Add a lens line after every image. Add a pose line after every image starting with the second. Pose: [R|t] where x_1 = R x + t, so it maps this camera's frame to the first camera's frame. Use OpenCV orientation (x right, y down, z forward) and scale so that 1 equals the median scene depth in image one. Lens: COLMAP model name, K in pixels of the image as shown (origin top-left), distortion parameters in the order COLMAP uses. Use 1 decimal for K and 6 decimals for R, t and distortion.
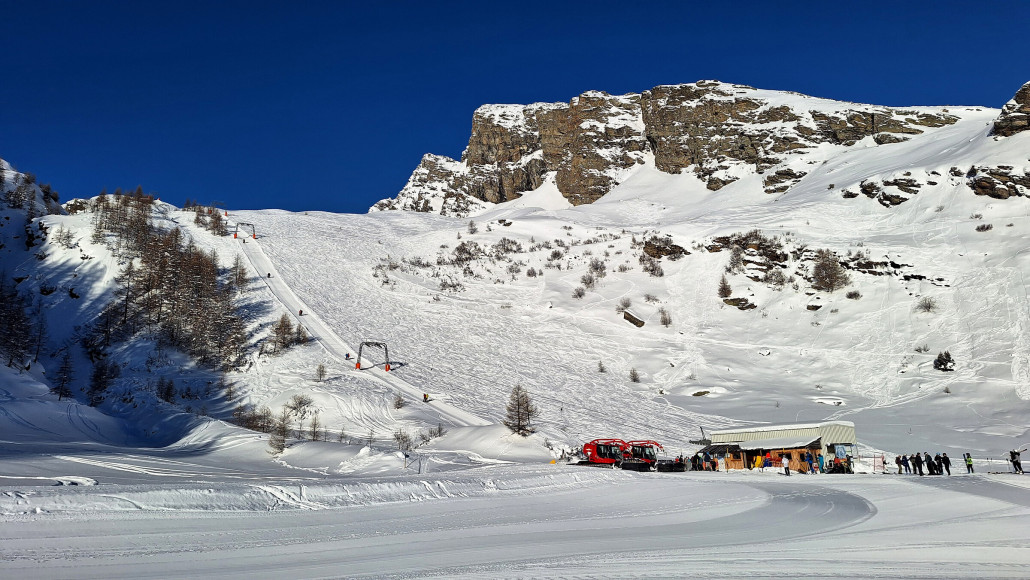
lens RADIAL K [[713.0, 0, 516.8], [0, 713.0, 287.2], [0, 0, 1]] dist [0.101315, -0.109761]
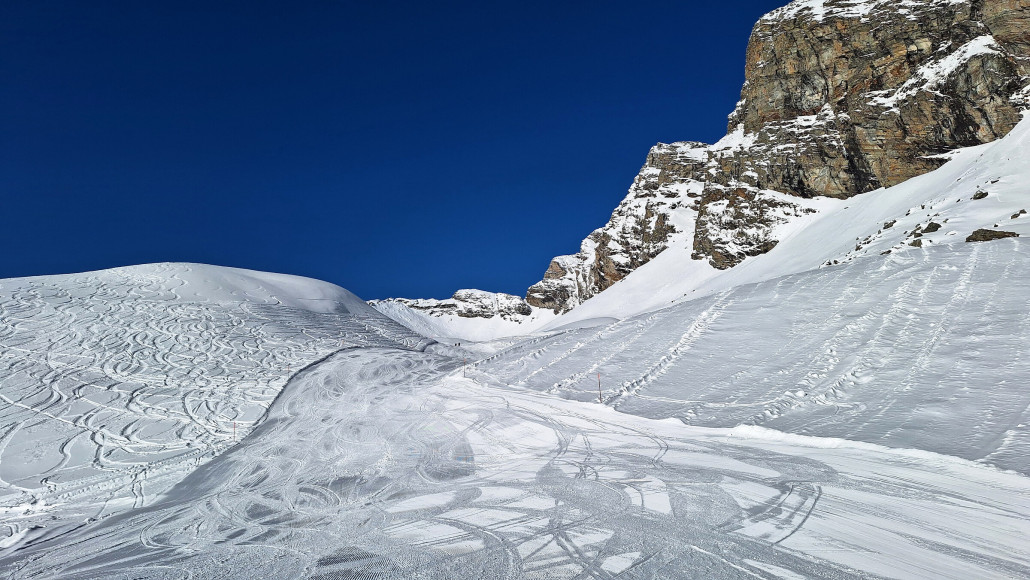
lens RADIAL K [[713.0, 0, 516.8], [0, 713.0, 287.2], [0, 0, 1]] dist [0.101315, -0.109761]
pose [[0.949834, -0.057896, -0.307350, -0.084877], [0.043995, 0.997679, -0.051972, -0.054946], [0.309645, 0.035843, 0.950176, 0.572303]]
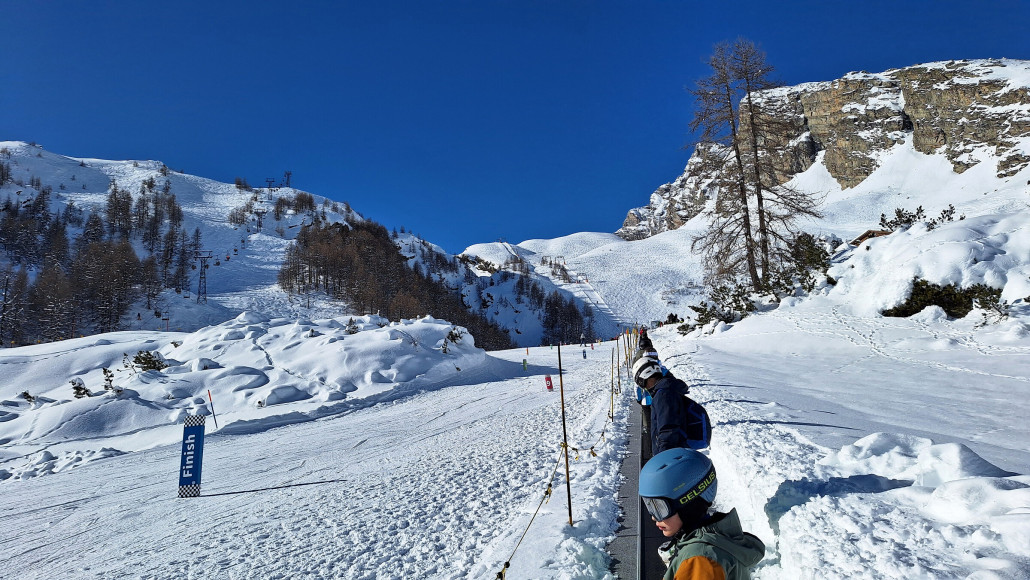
lens RADIAL K [[735.8, 0, 515.0], [0, 735.8, 290.0], [0, 0, 1]] dist [0.036196, -0.000335]
pose [[0.916595, -0.100308, -0.387029, 0.036426], [0.113781, 0.993434, 0.011993, -0.023527], [0.383285, -0.055030, 0.921989, -0.169917]]
